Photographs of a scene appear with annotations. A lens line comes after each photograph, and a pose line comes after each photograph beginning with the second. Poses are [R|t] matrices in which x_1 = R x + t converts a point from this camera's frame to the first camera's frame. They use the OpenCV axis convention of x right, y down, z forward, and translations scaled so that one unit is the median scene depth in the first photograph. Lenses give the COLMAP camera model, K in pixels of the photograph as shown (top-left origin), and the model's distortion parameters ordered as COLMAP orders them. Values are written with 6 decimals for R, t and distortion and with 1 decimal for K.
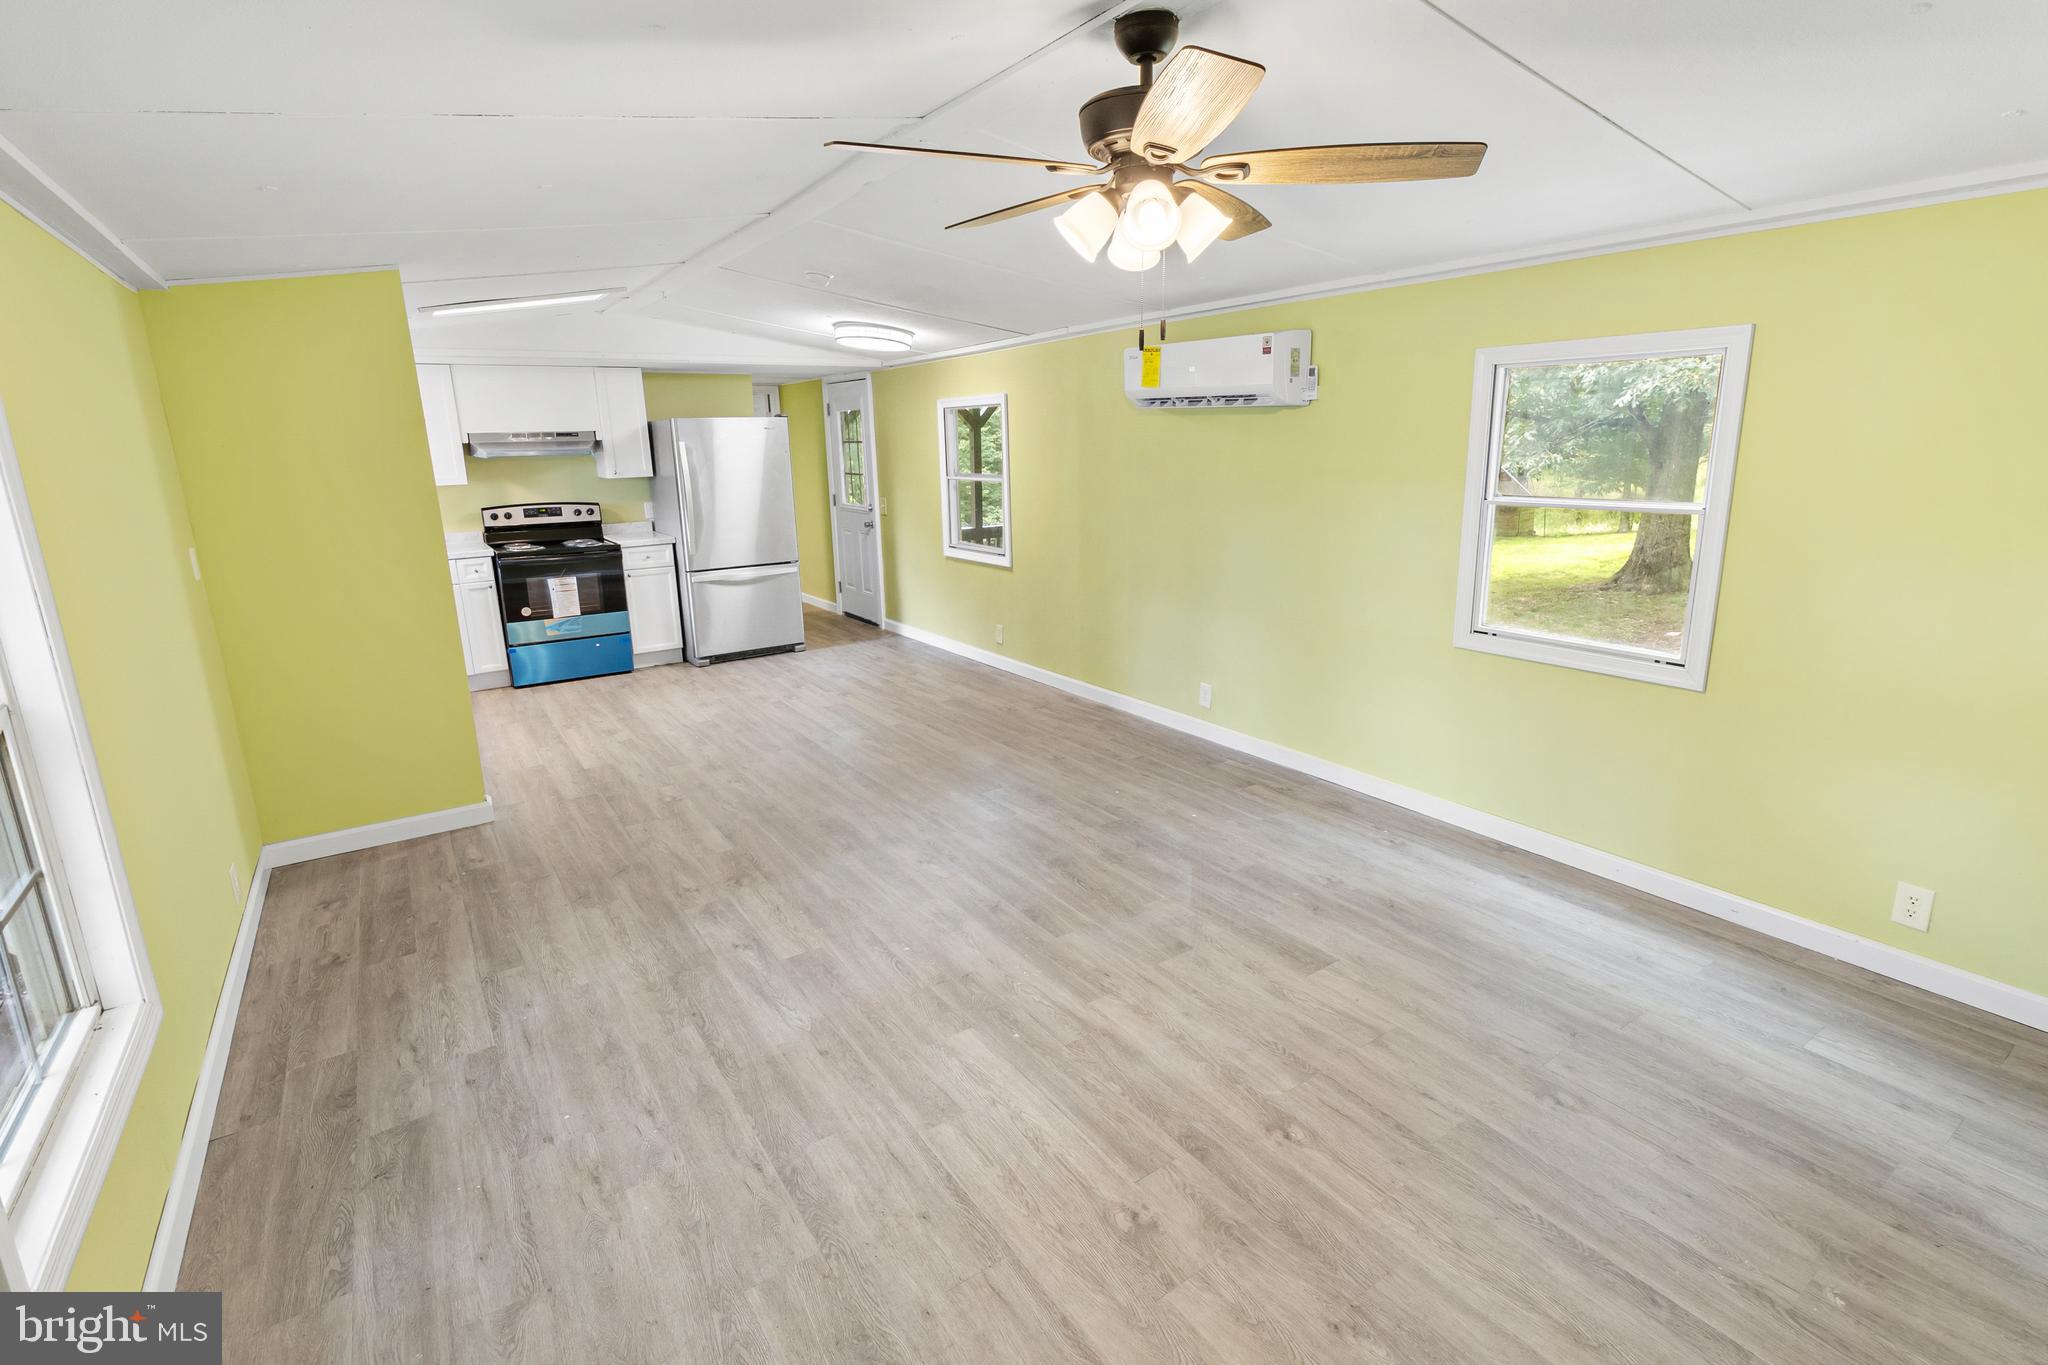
lens RADIAL K [[951.8, 0, 1036.0], [0, 951.8, 649.9], [0, 0, 1]] dist [0.003215, 0.000237]
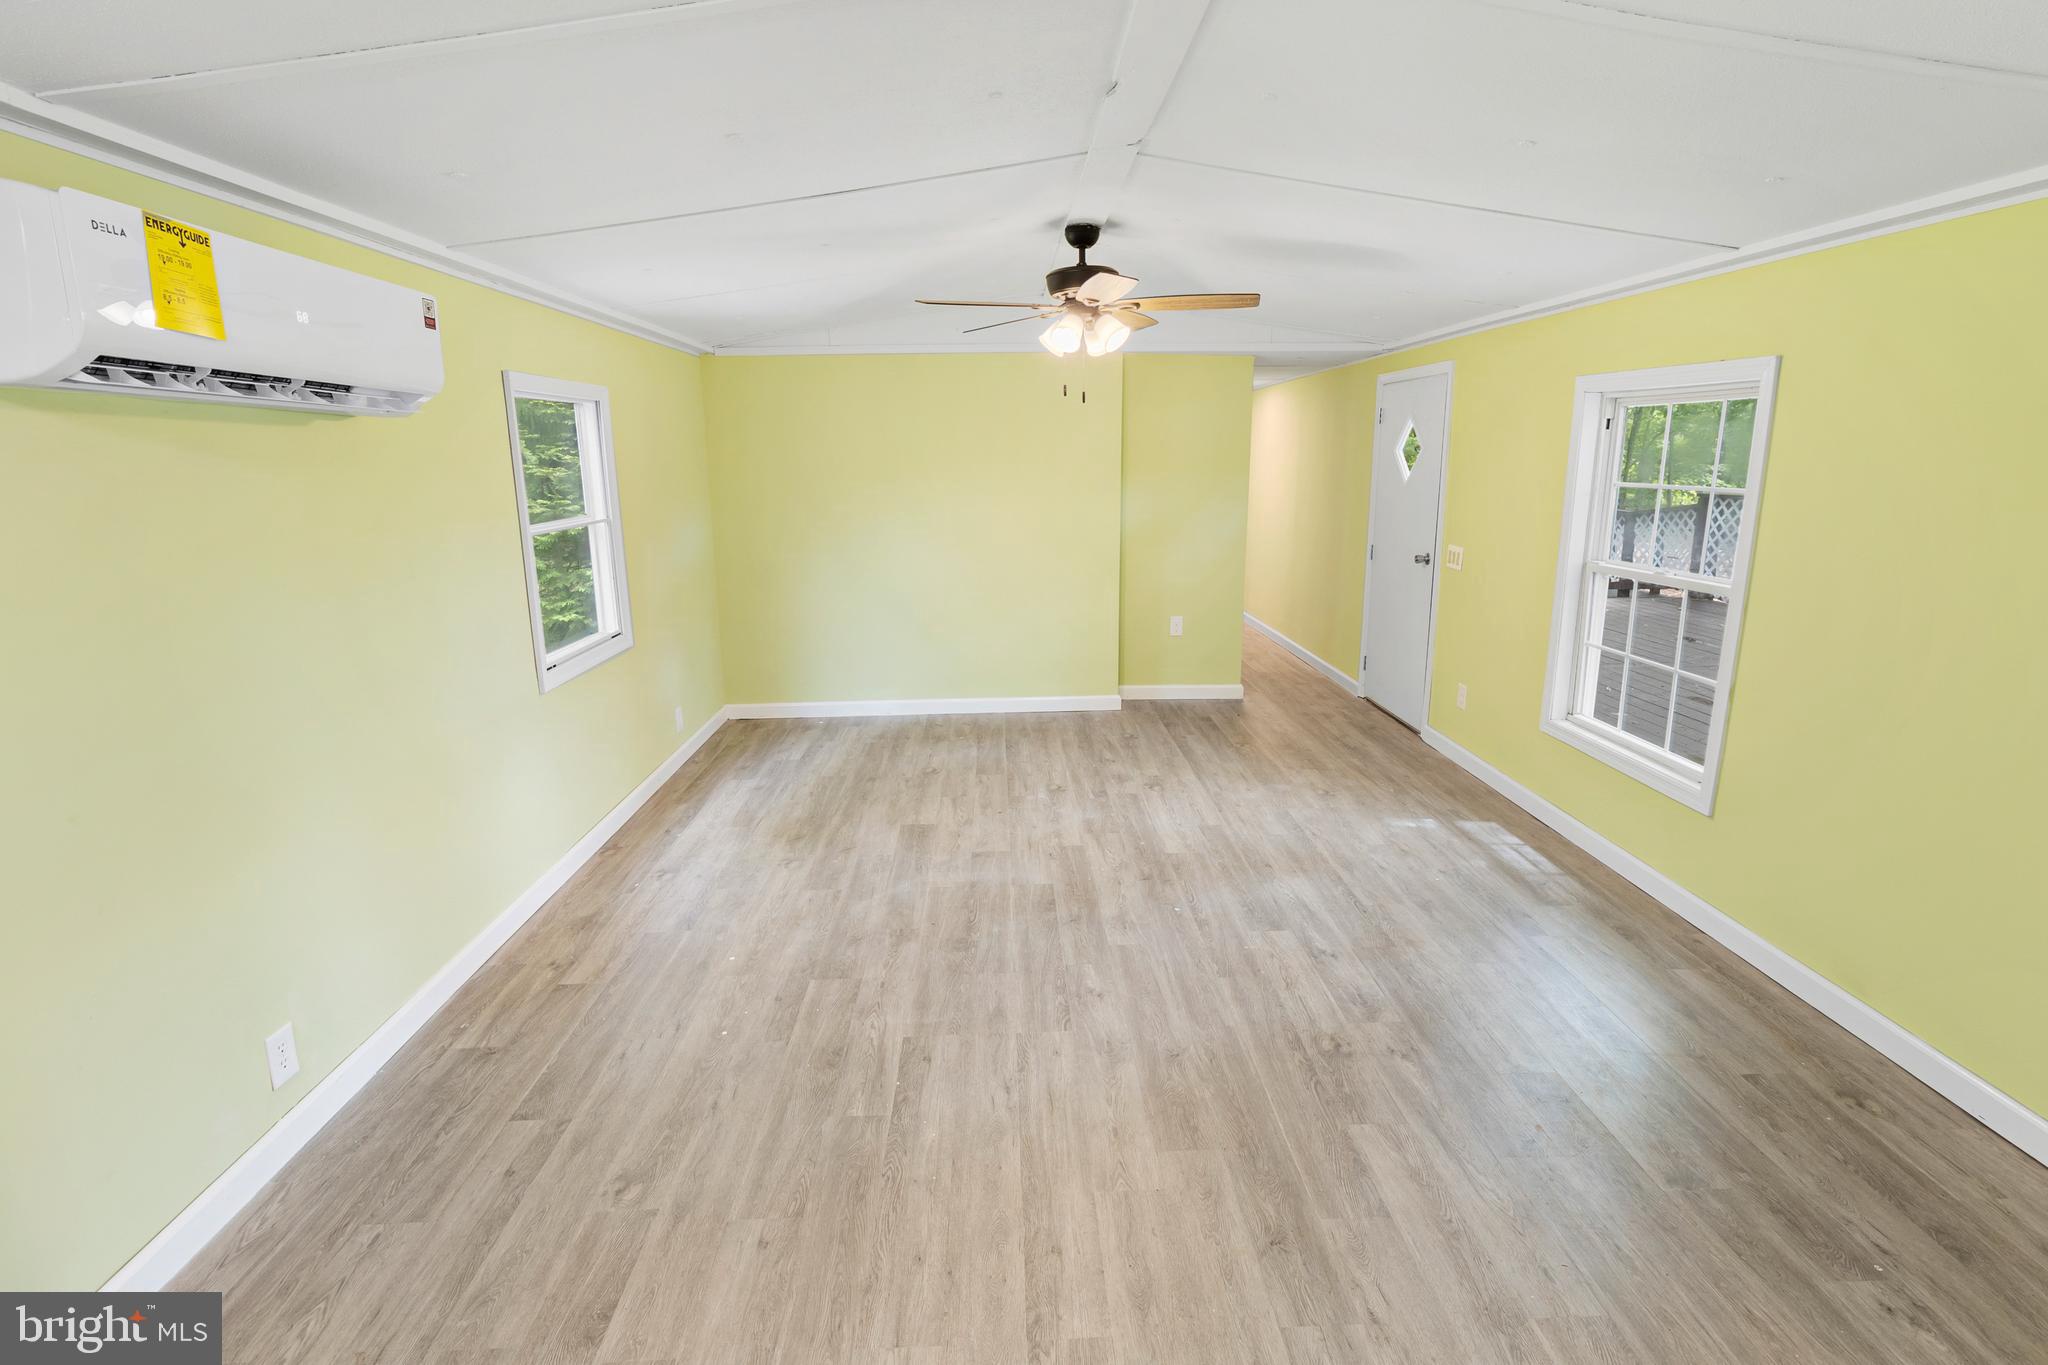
lens RADIAL K [[951.8, 0, 1036.0], [0, 951.8, 649.9], [0, 0, 1]] dist [0.003215, 0.000237]
pose [[-0.844520, -0.084058, 0.528885, -0.536965], [0.142944, 0.916388, 0.373898, -0.384814], [-0.516094, 0.391366, -0.761893, 1.745413]]
